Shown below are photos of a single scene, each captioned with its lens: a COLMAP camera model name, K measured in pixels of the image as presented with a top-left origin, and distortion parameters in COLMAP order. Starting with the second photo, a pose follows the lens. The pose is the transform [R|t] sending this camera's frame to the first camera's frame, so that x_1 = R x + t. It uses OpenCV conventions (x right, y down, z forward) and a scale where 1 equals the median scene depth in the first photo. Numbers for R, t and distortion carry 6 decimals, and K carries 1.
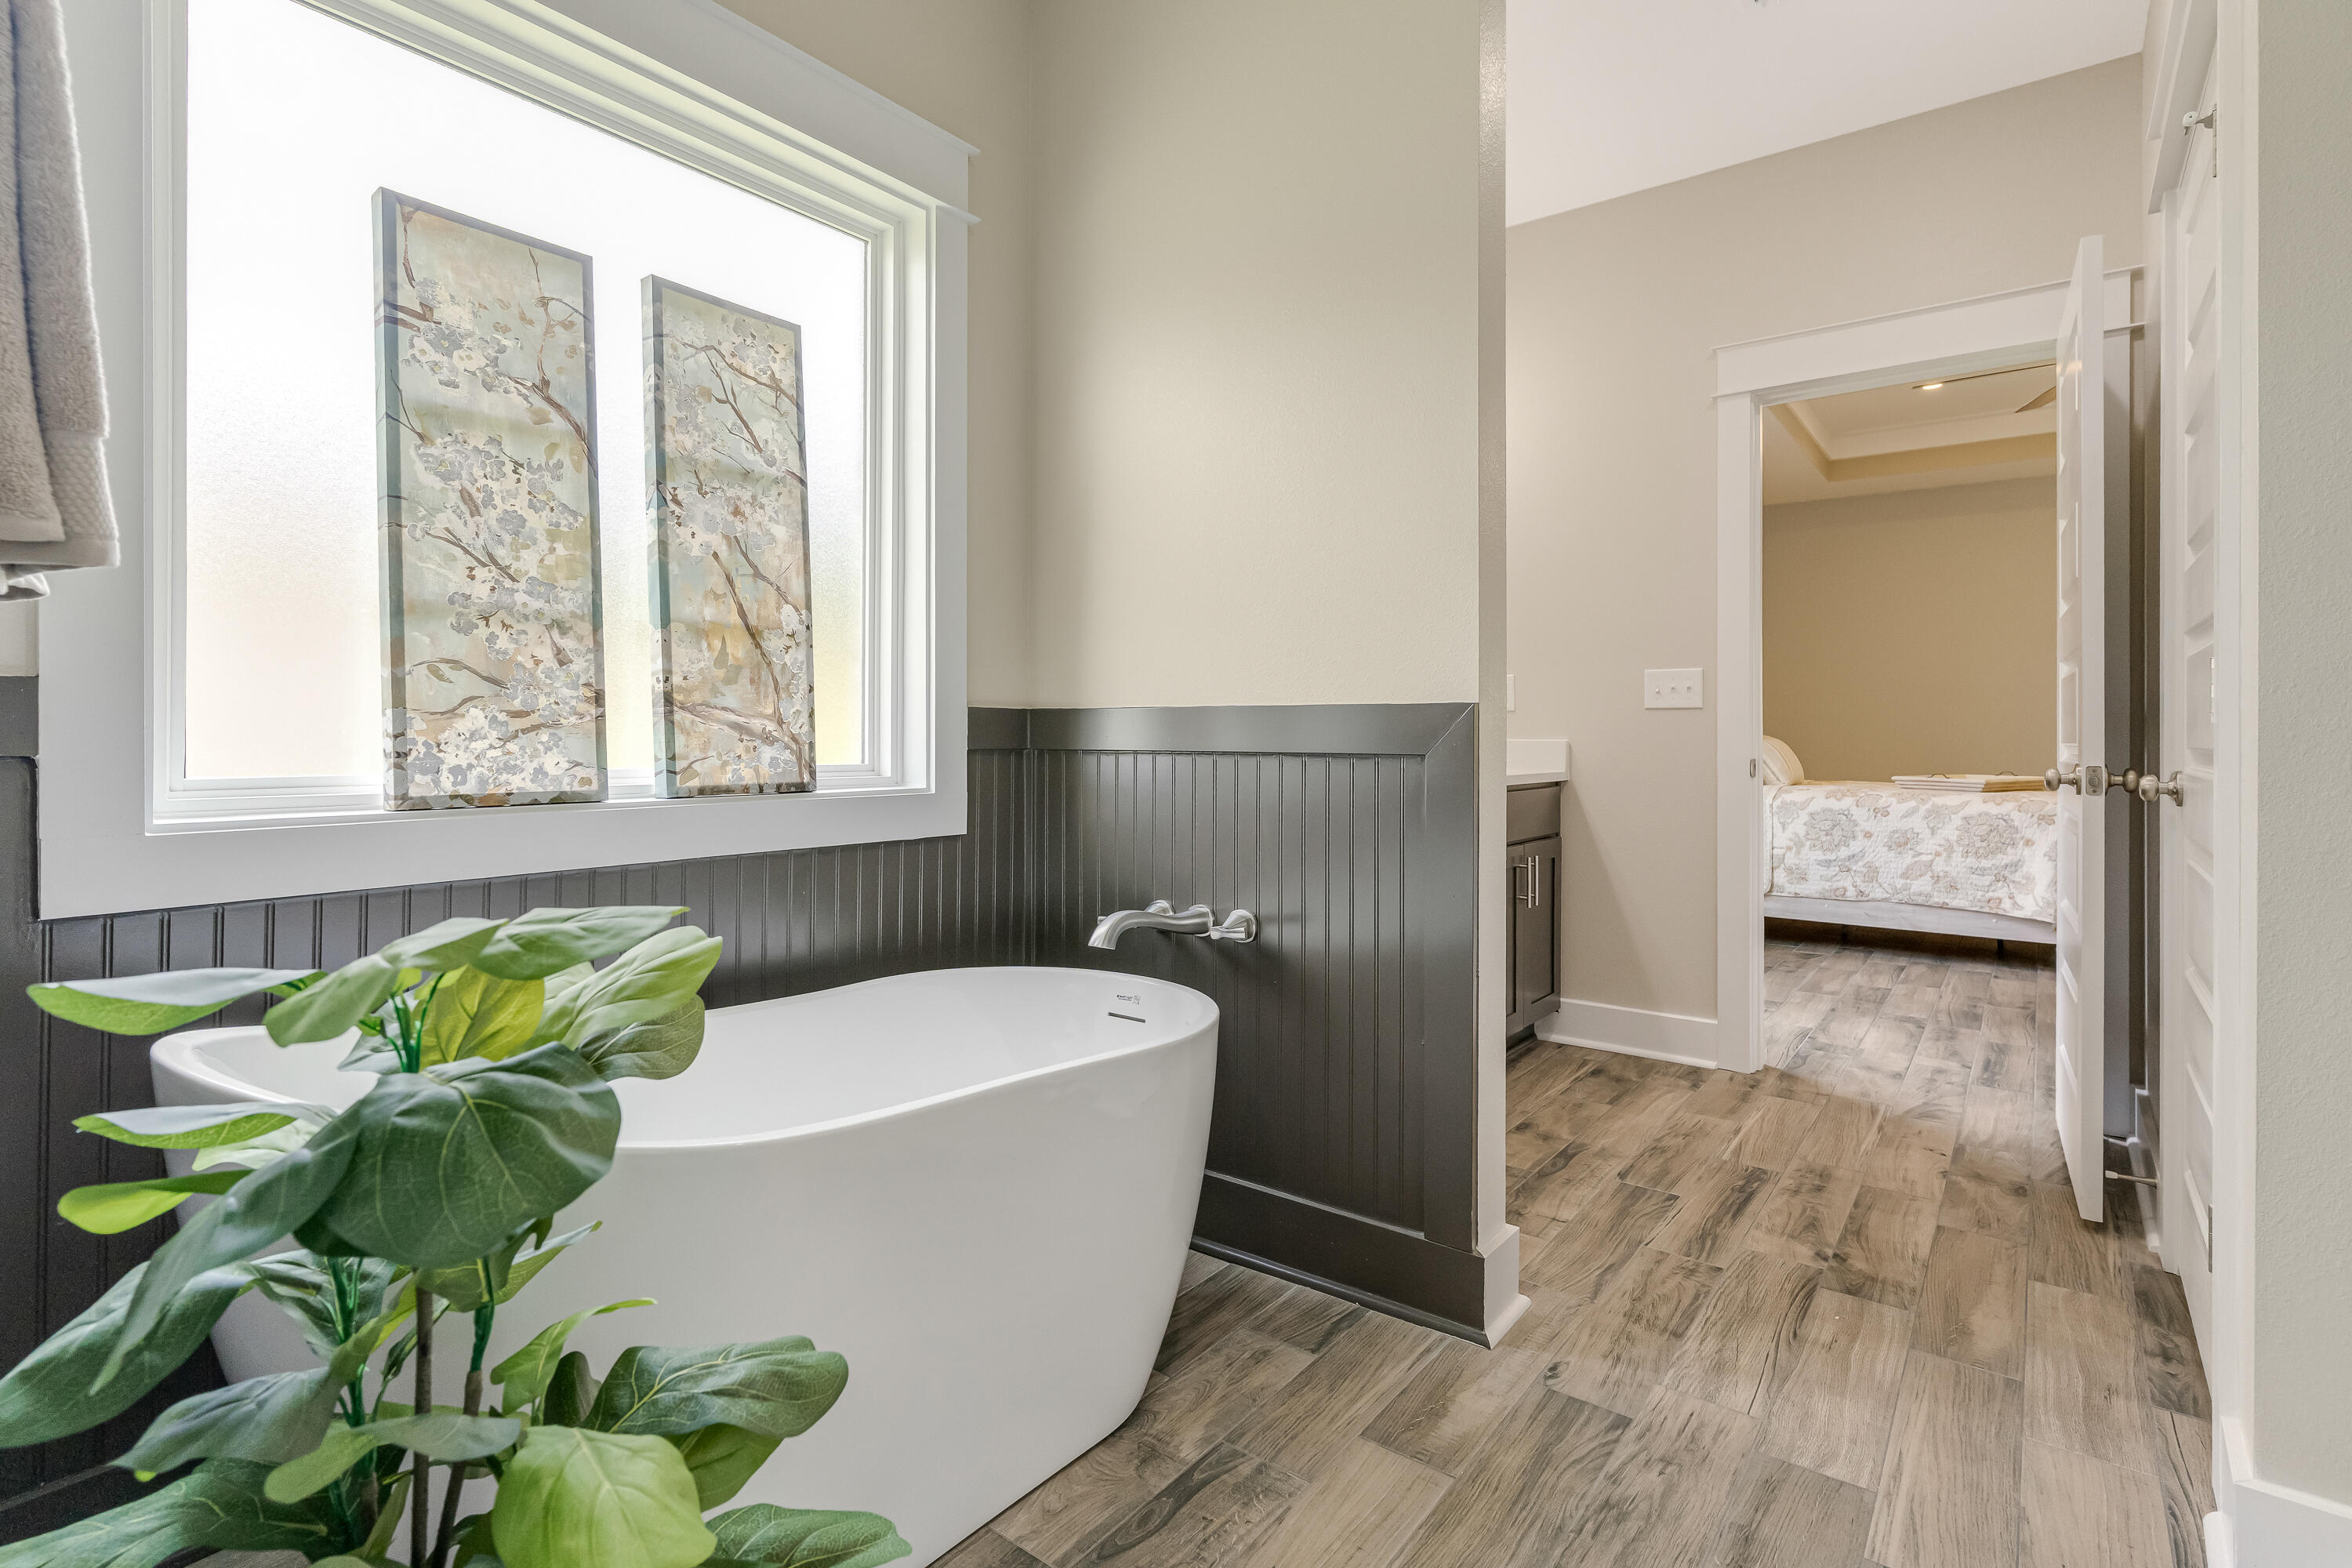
lens RADIAL K [[1122.7, 0, 1201.8], [0, 1122.7, 734.8], [0, 0, 1]] dist [-0.001089, 0.002133]
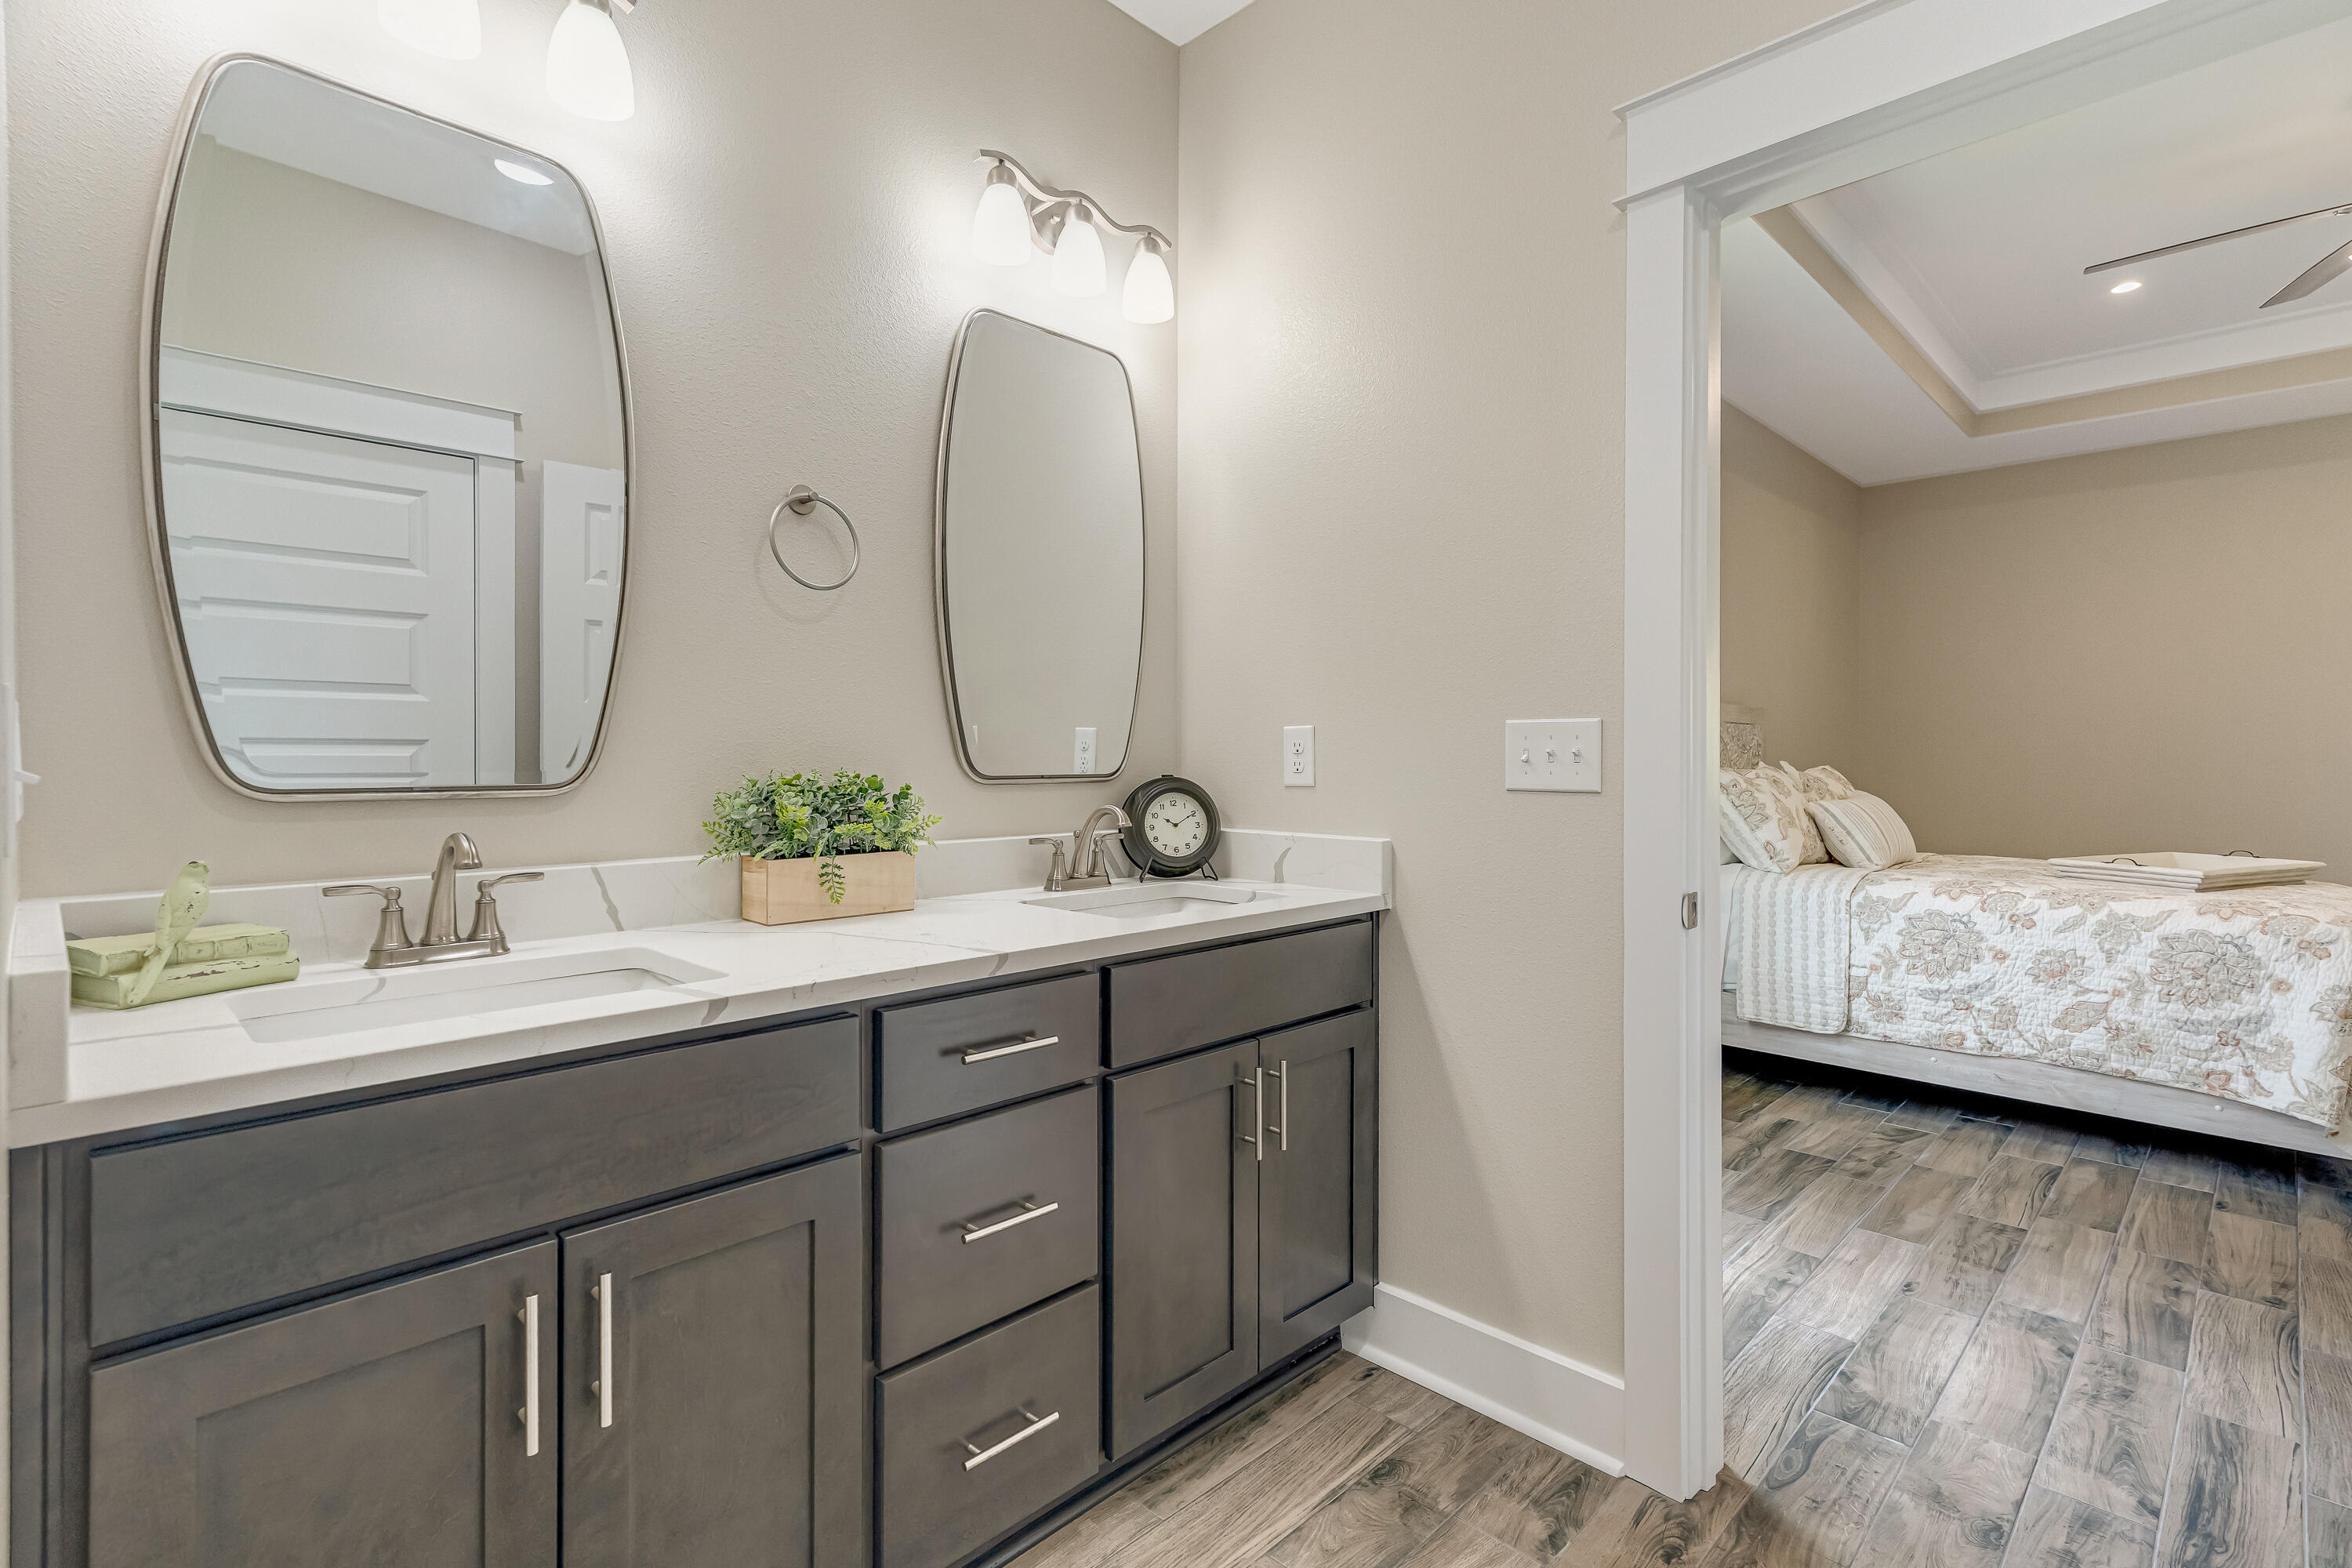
lens RADIAL K [[1122.7, 0, 1176.2], [0, 1122.7, 762.0], [0, 0, 1]] dist [-0.001089, 0.002133]
pose [[0.990666, -0.000634, -0.136313, 0.217312], [0.001571, 0.999976, 0.006767, -0.028845], [0.136305, -0.006918, 0.990643, 0.303169]]
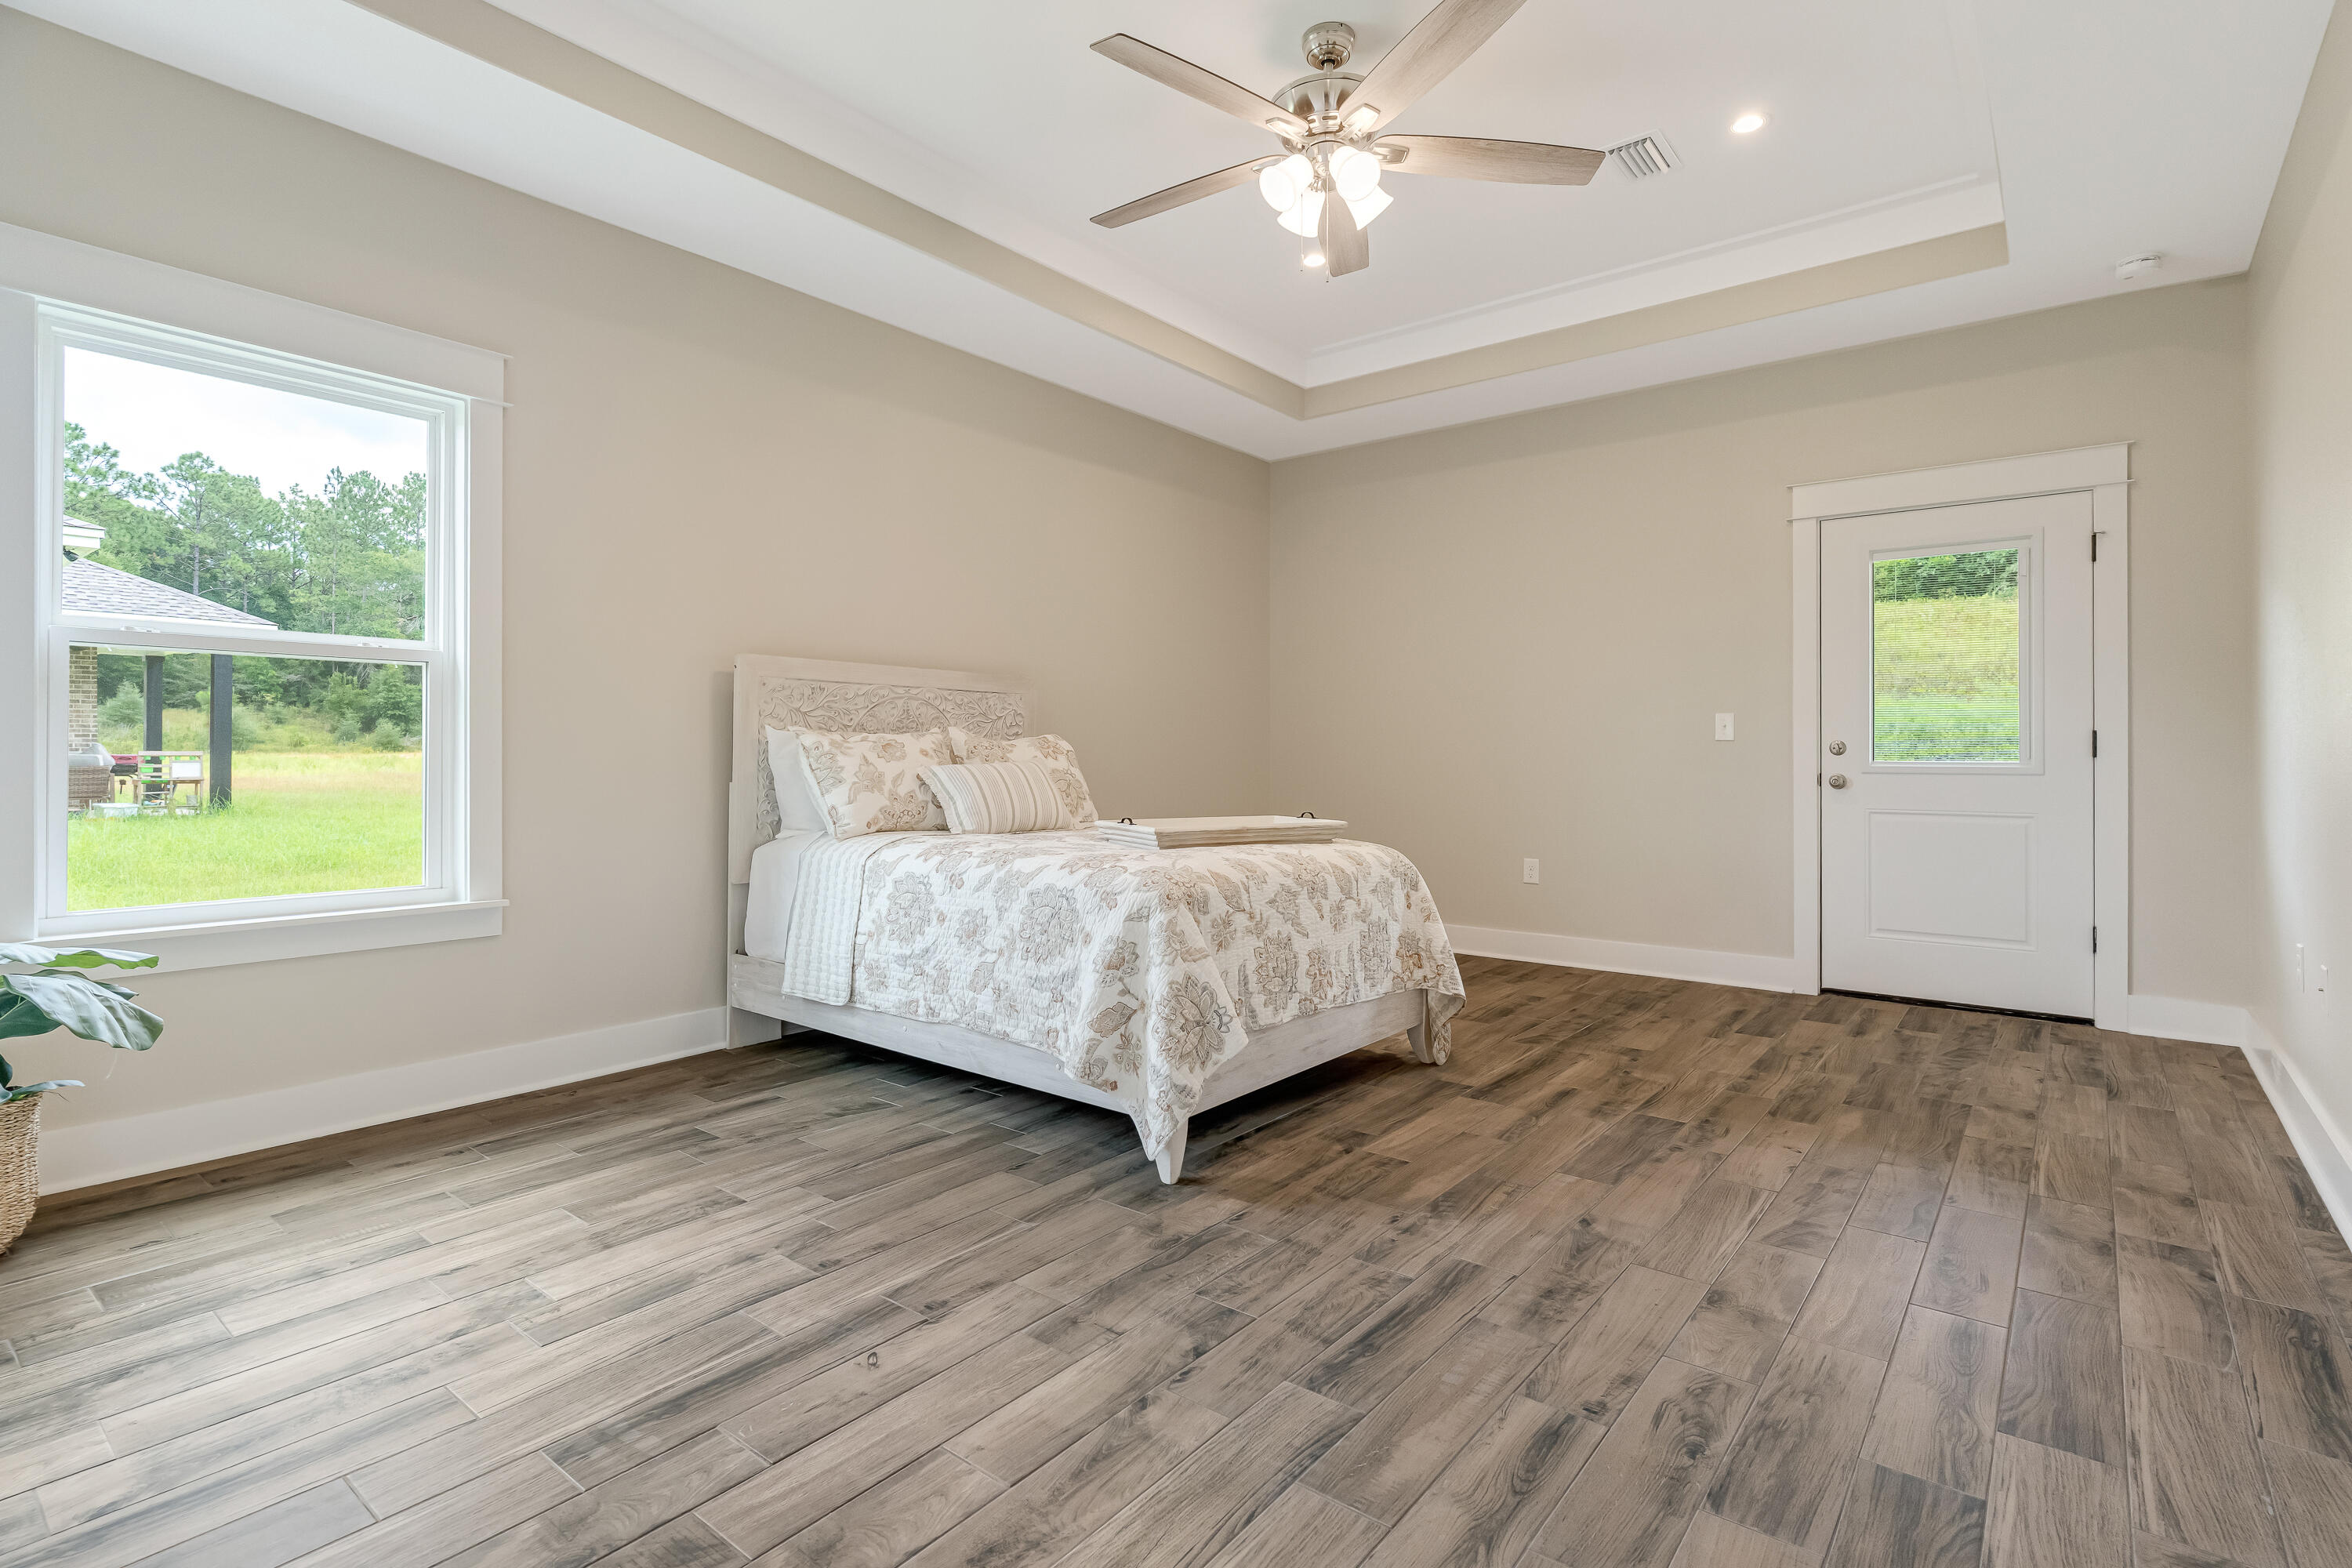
lens RADIAL K [[1122.7, 0, 1176.6], [0, 1122.7, 780.7], [0, 0, 1]] dist [-0.001089, 0.002133]
pose [[0.999701, -0.002106, -0.024356, 0.764989], [0.002463, 0.999890, 0.014642, 0.004795], [0.024322, -0.014698, 0.999596, 0.396549]]
